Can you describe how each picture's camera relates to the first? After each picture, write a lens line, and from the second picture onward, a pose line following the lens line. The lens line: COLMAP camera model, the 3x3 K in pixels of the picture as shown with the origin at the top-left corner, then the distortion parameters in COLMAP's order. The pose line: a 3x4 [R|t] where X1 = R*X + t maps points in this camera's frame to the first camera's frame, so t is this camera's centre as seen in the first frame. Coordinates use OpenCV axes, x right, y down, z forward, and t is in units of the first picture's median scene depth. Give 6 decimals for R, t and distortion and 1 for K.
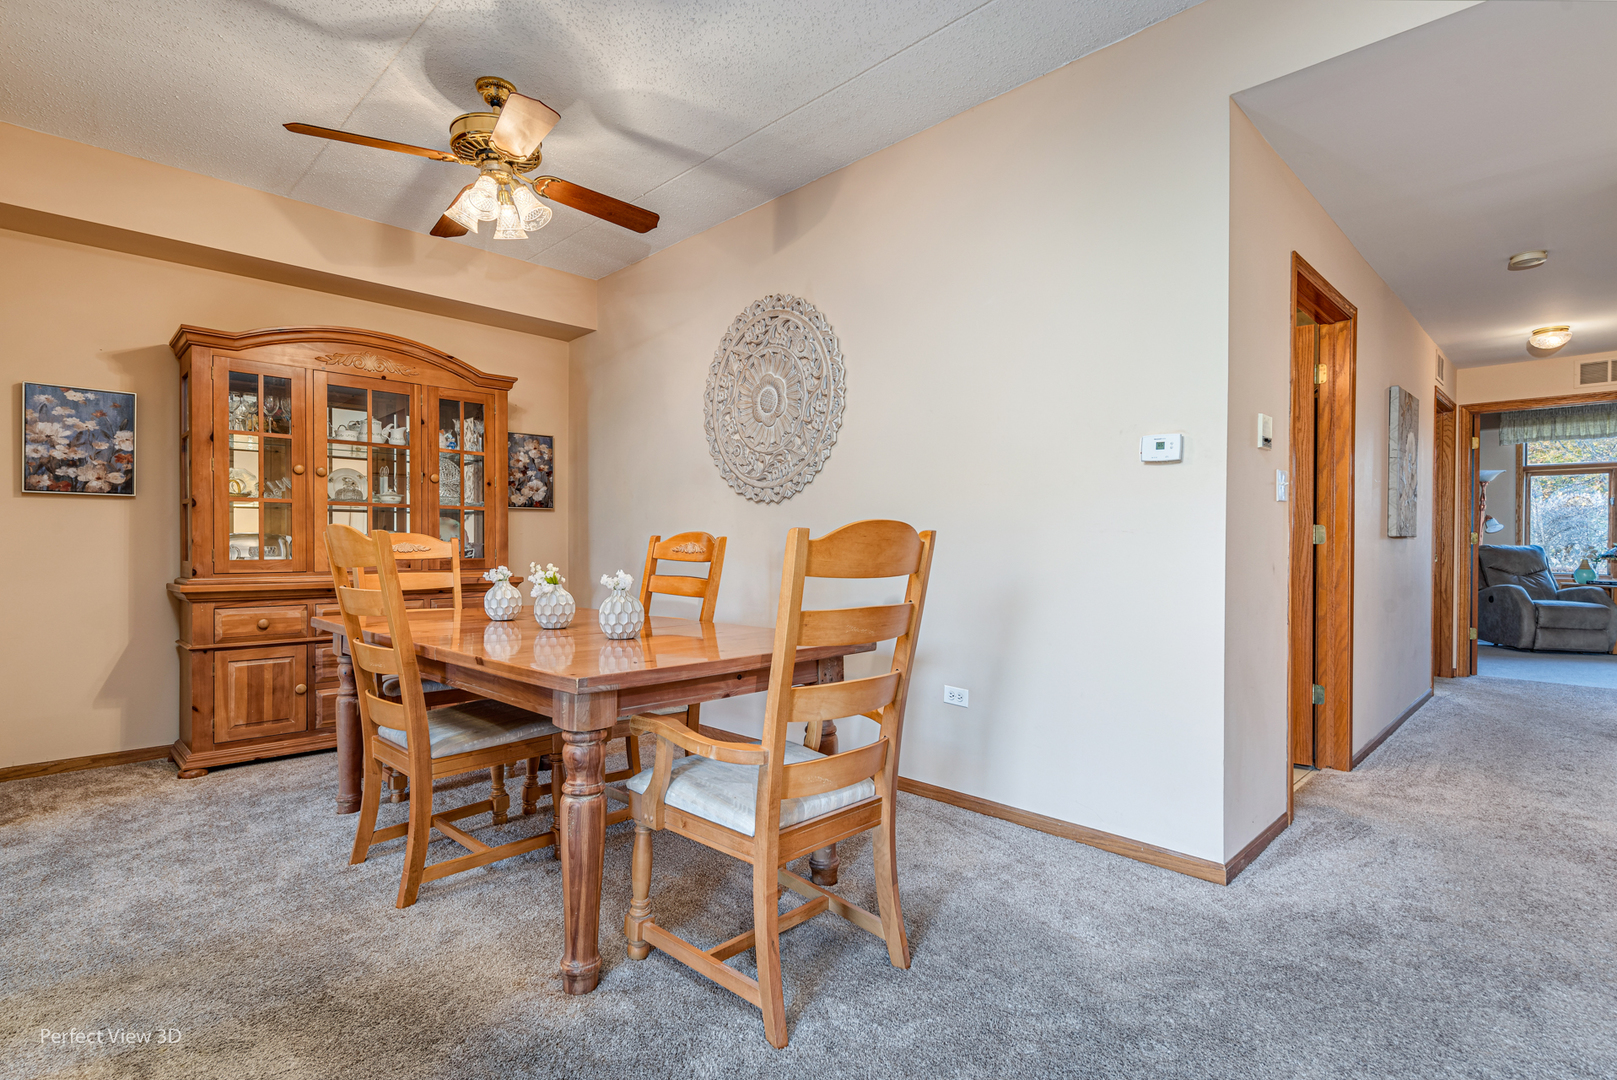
lens RADIAL K [[787.3, 0, 808.5], [0, 787.3, 540.0], [0, 0, 1]] dist [0.010803, 0.000301]
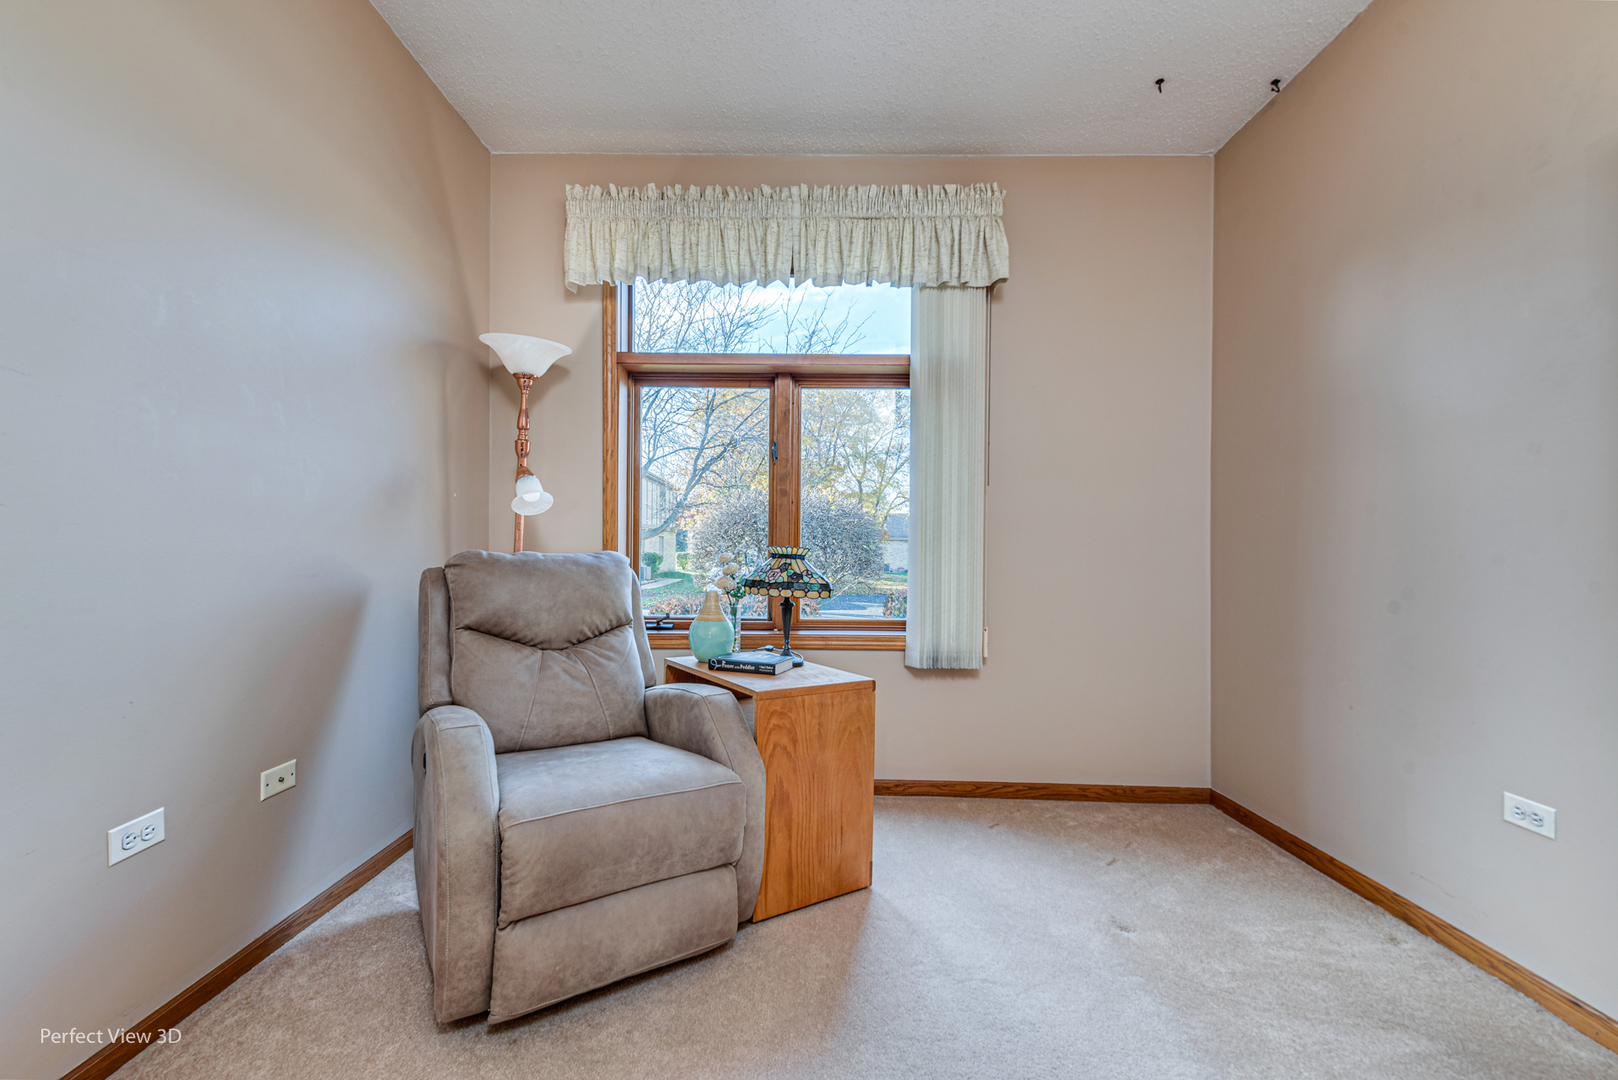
lens RADIAL K [[717.8, 0, 807.0], [0, 717.8, 562.0], [0, 0, 1]] dist [0.009346, 0.000111]
pose [[0.701607, -0.004167, 0.712552, 1.788556], [-0.000298, 0.999981, 0.006141, 0.019833], [-0.712564, -0.004520, 0.701592, 1.717234]]
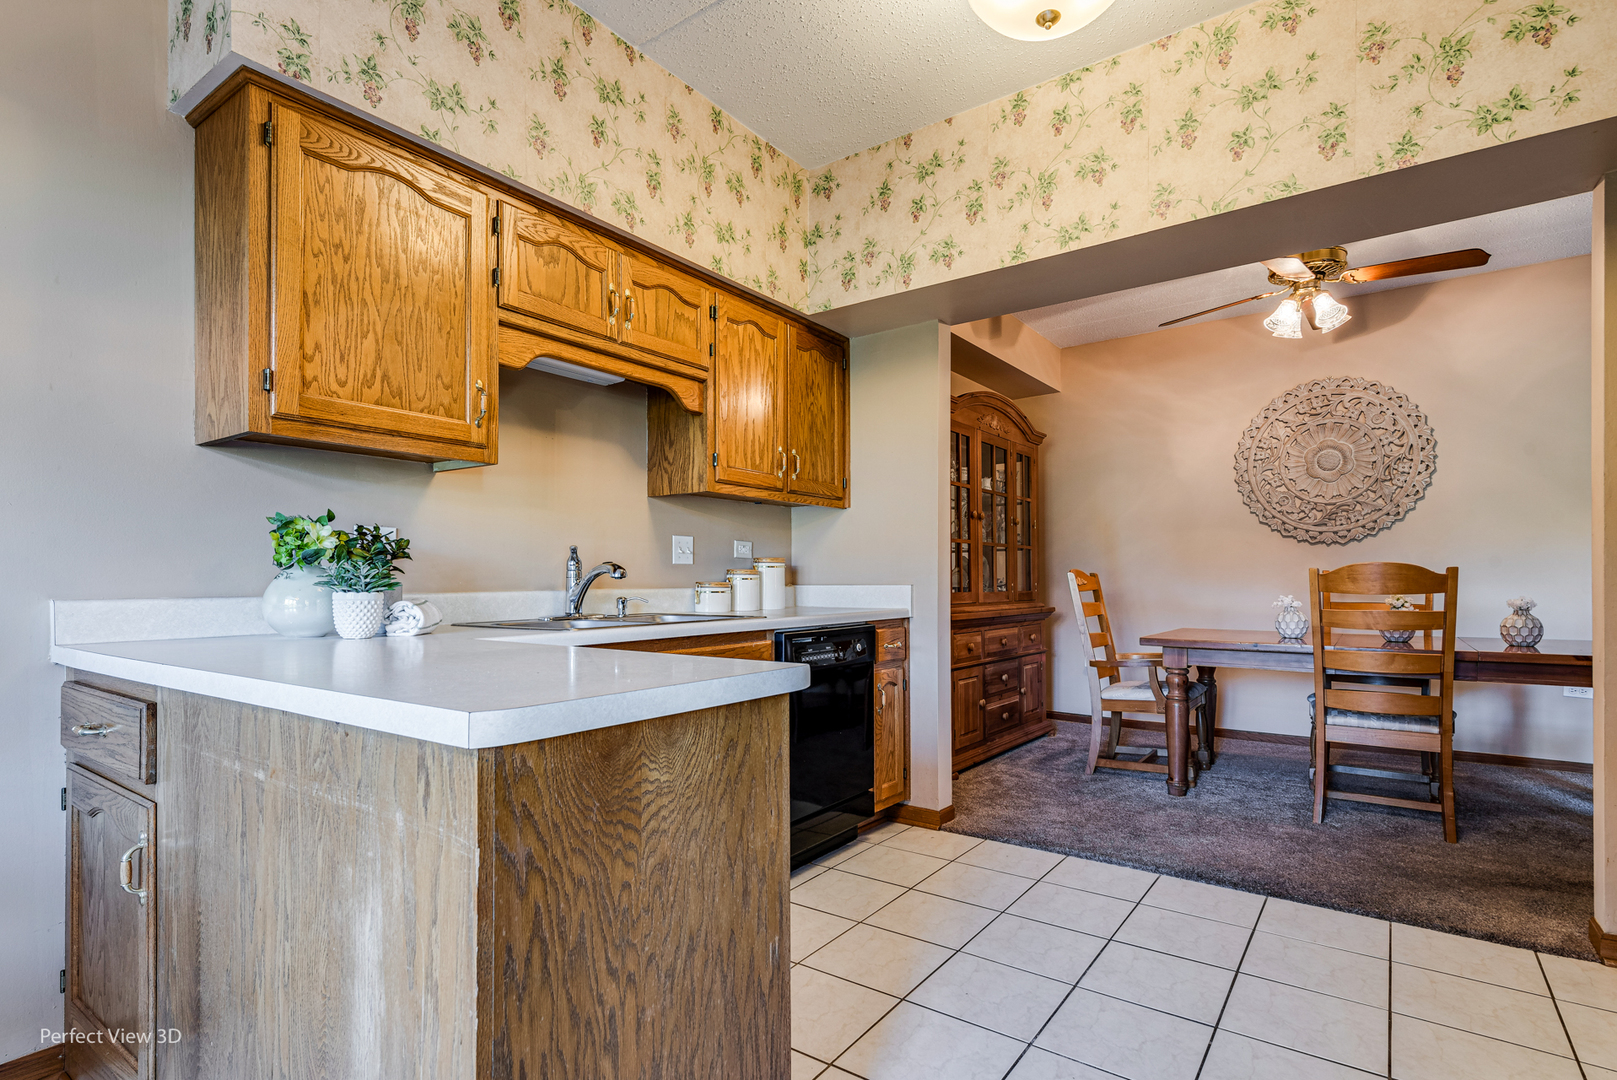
lens RADIAL K [[802.6, 0, 805.0], [0, 802.6, 566.2], [0, 0, 1]] dist [0.002019, 0.000085]
pose [[0.987801, -0.000273, 0.155724, -1.258151], [0.002691, 0.999879, -0.015315, 0.004793], [-0.155701, 0.015547, 0.987682, -0.130238]]
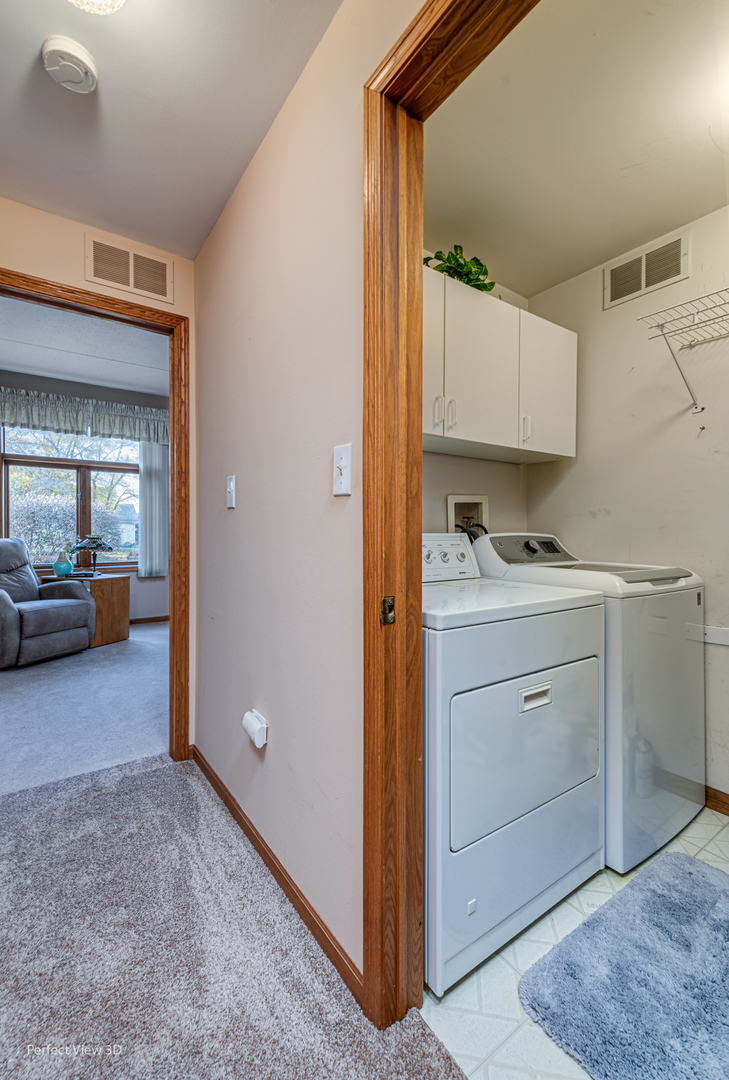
lens RADIAL K [[467.1, 0, 367.8], [0, 467.1, 535.7], [0, 0, 1]] dist [0.021006, -0.000011]
pose [[0.170486, -0.010584, 0.985303, 1.068533], [0.004481, 0.999940, 0.009966, 0.000894], [-0.985350, 0.002716, 0.170524, 1.211824]]
